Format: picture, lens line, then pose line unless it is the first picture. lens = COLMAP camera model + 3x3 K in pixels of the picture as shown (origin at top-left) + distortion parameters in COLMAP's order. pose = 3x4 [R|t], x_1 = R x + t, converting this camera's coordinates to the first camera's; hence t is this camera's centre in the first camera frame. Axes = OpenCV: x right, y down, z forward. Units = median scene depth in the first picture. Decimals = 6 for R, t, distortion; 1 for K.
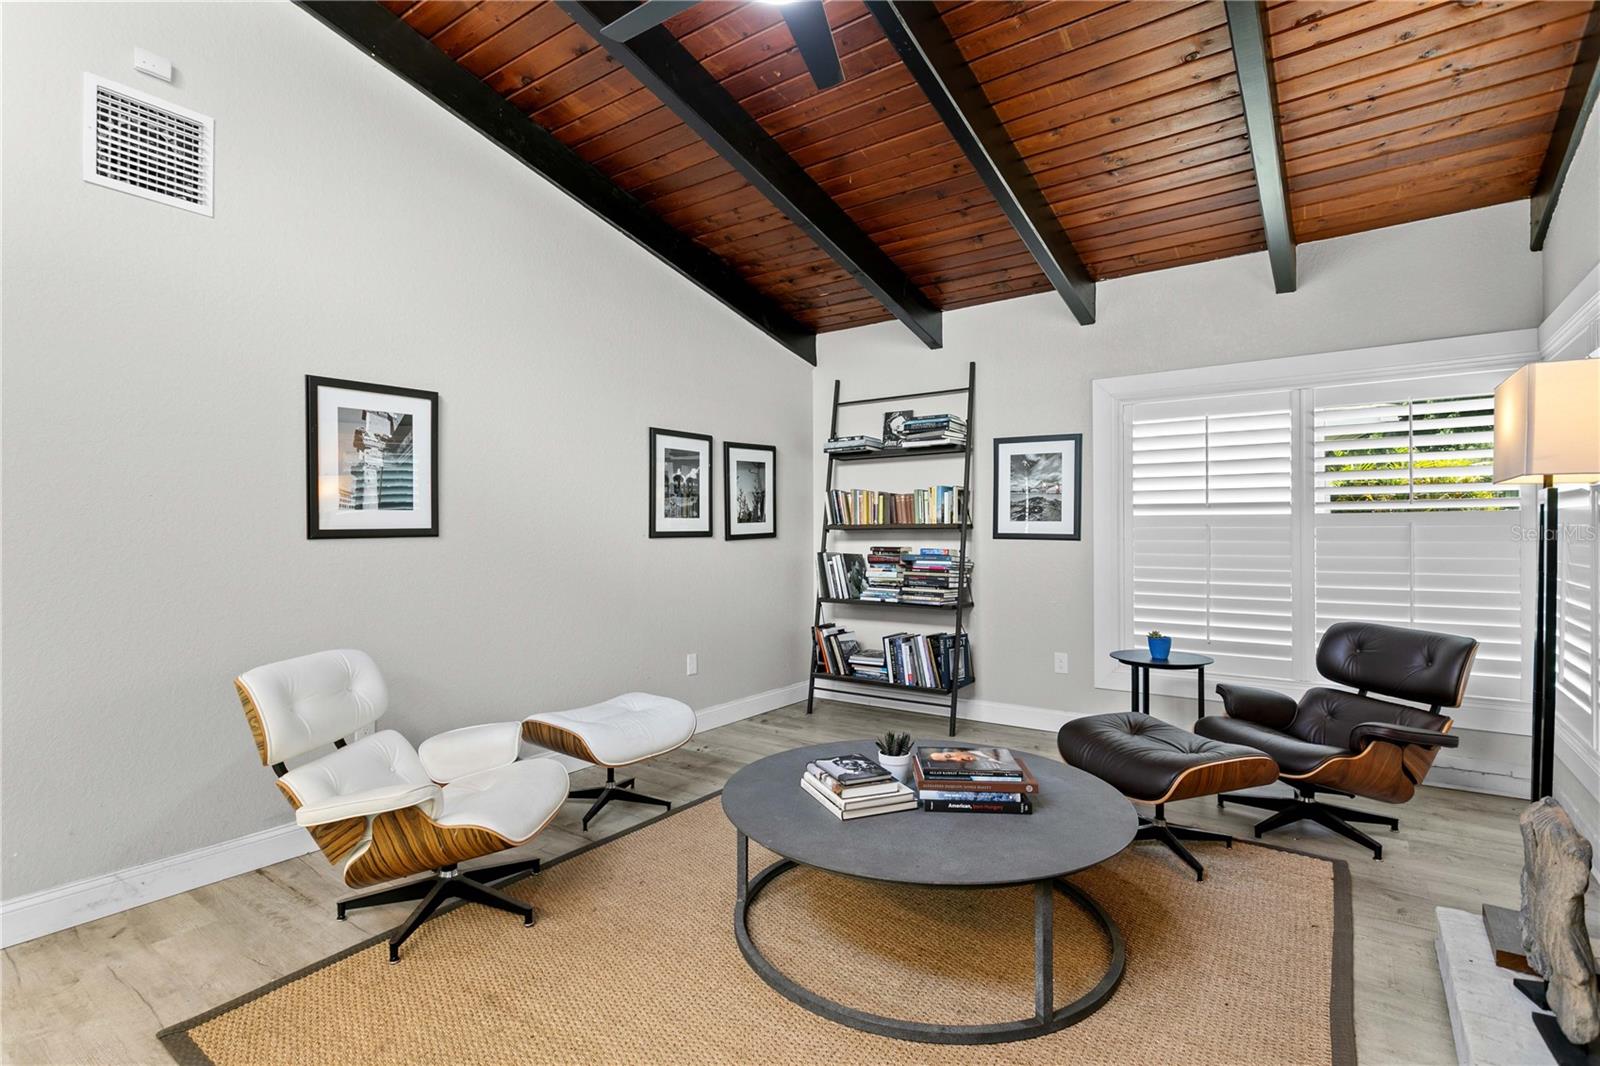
lens RADIAL K [[769.5, 0, 777.8], [0, 769.5, 532.8], [0, 0, 1]] dist [-0.003541, 0.001466]
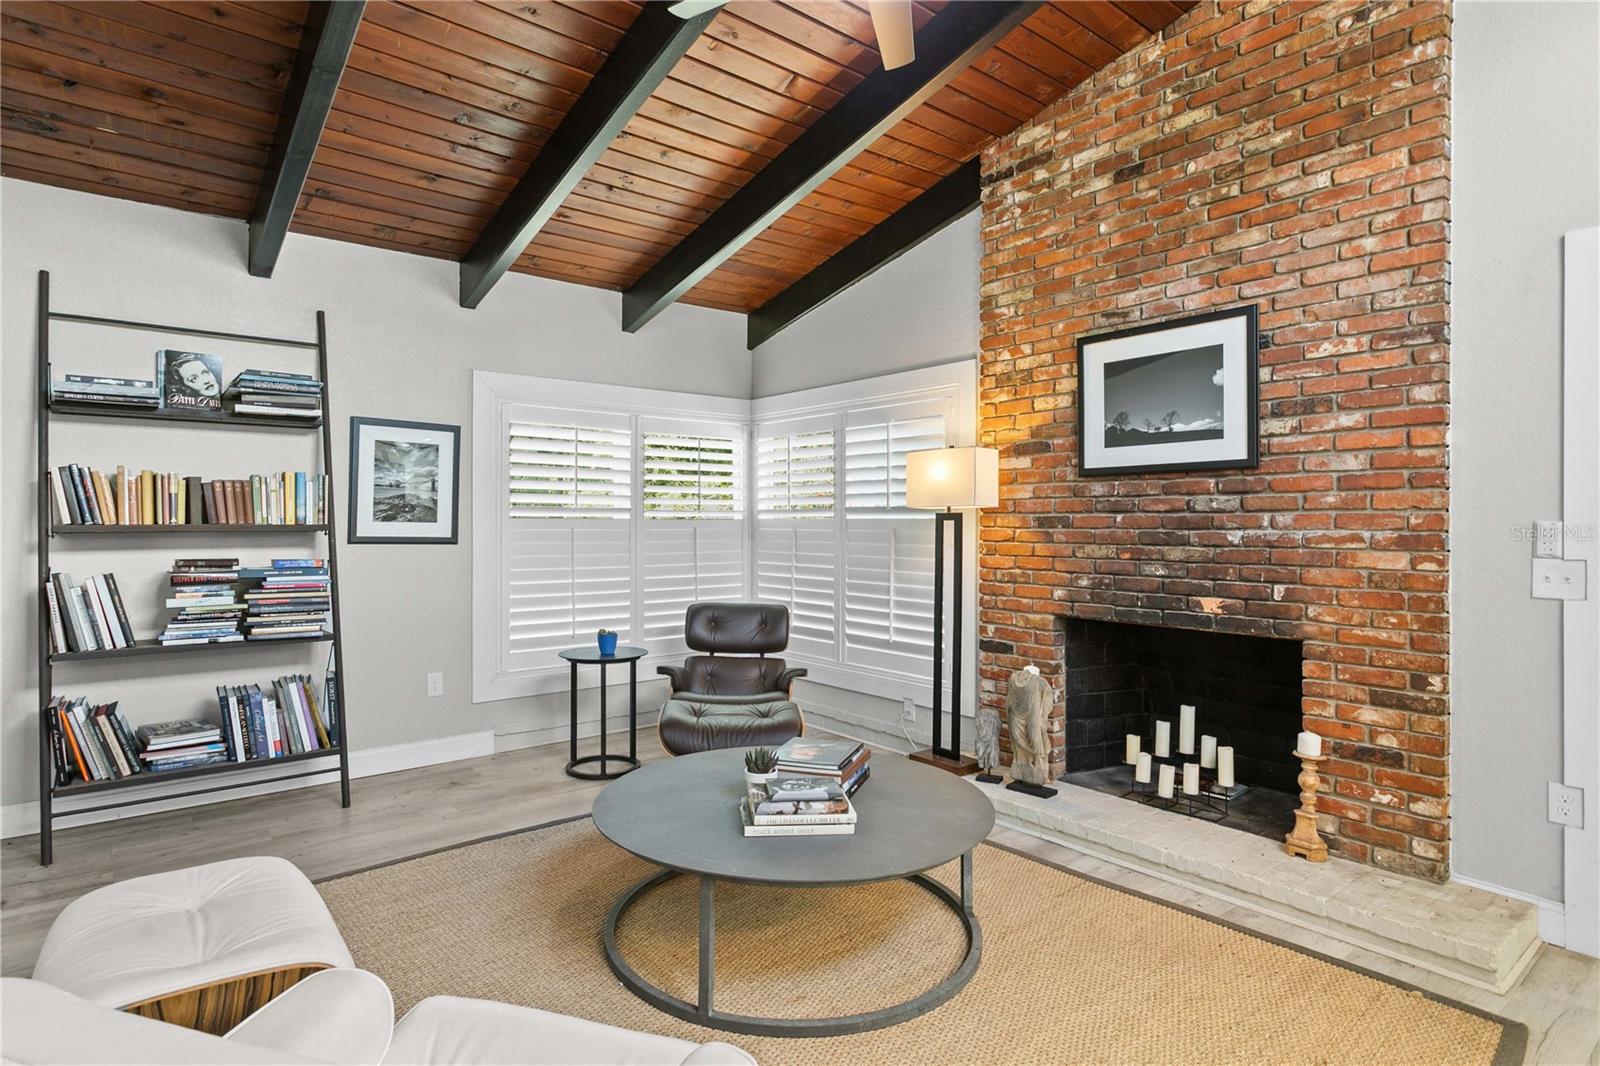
lens RADIAL K [[843.8, 0, 759.5], [0, 843.8, 523.4], [0, 0, 1]] dist [-0.001139, 0.004293]
pose [[0.268984, 0.005006, 0.963132, -0.487476], [0.001207, 0.999984, -0.005535, -0.008757], [-0.963144, 0.002651, 0.268974, 0.406150]]
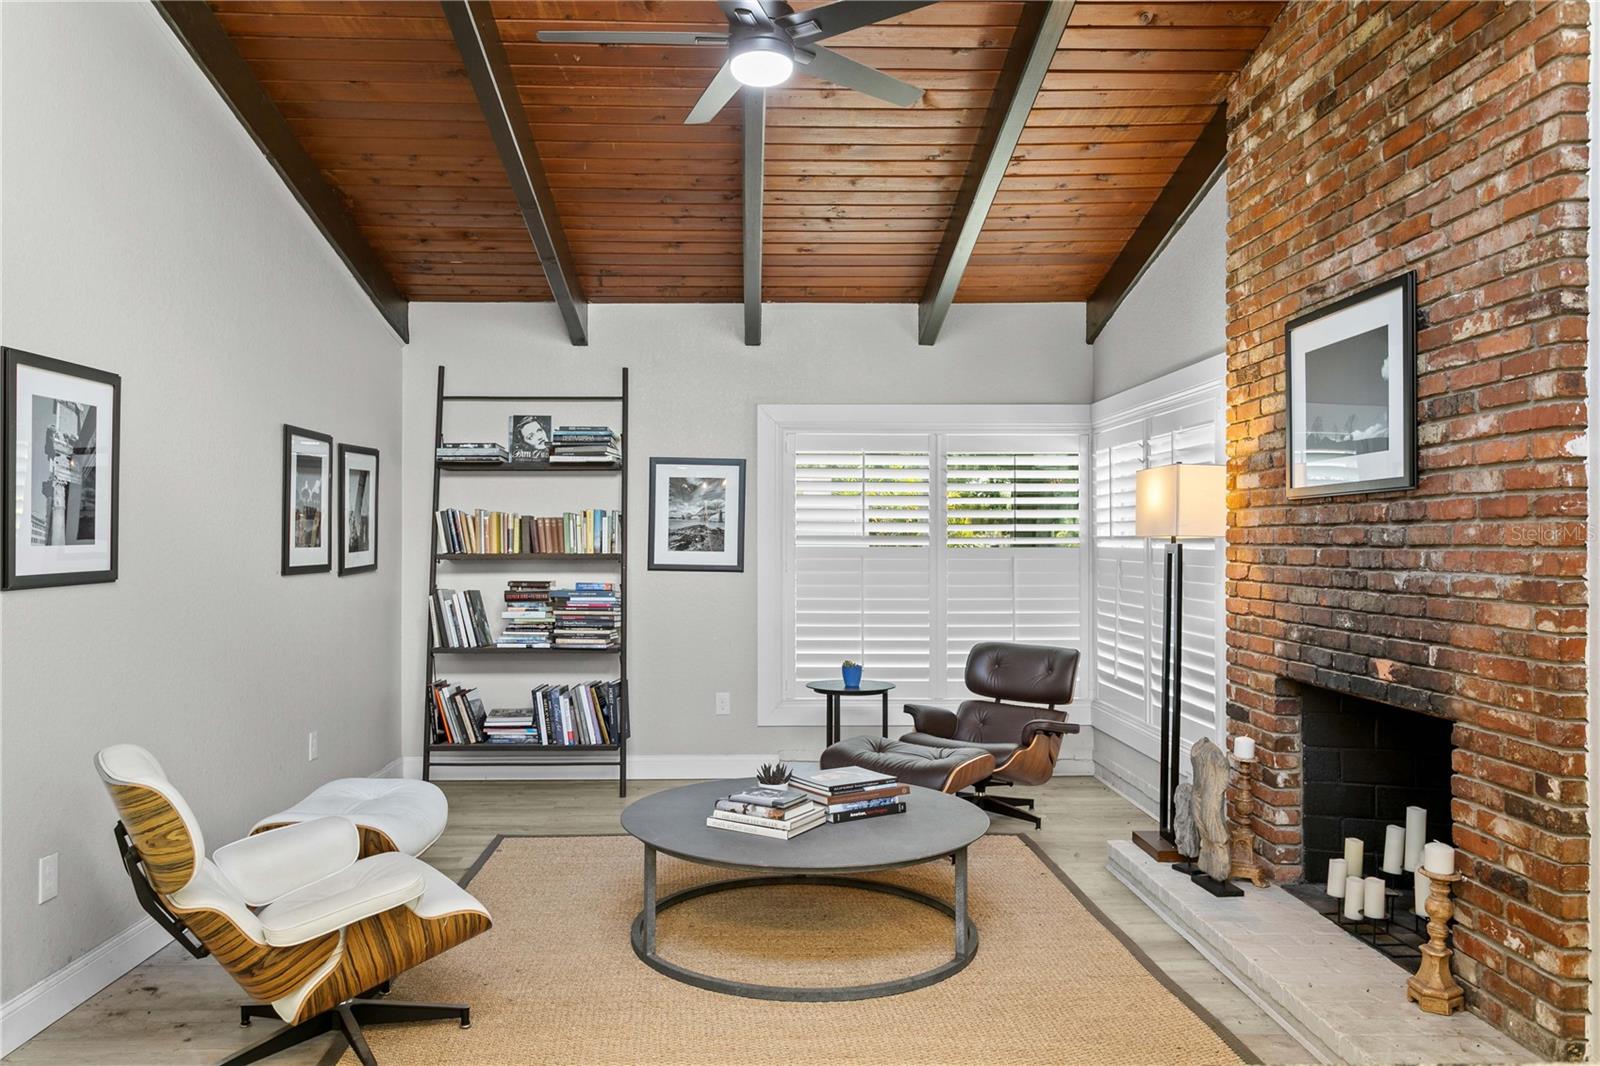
lens RADIAL K [[1131.8, 0, 758.9], [0, 1131.8, 545.4], [0, 0, 1]] dist [0.001119, 0.007517]
pose [[0.795454, 0.003363, 0.606005, -0.455392], [-0.002352, 0.999994, -0.002462, -0.020316], [-0.606009, 0.000533, 0.795457, -0.126353]]
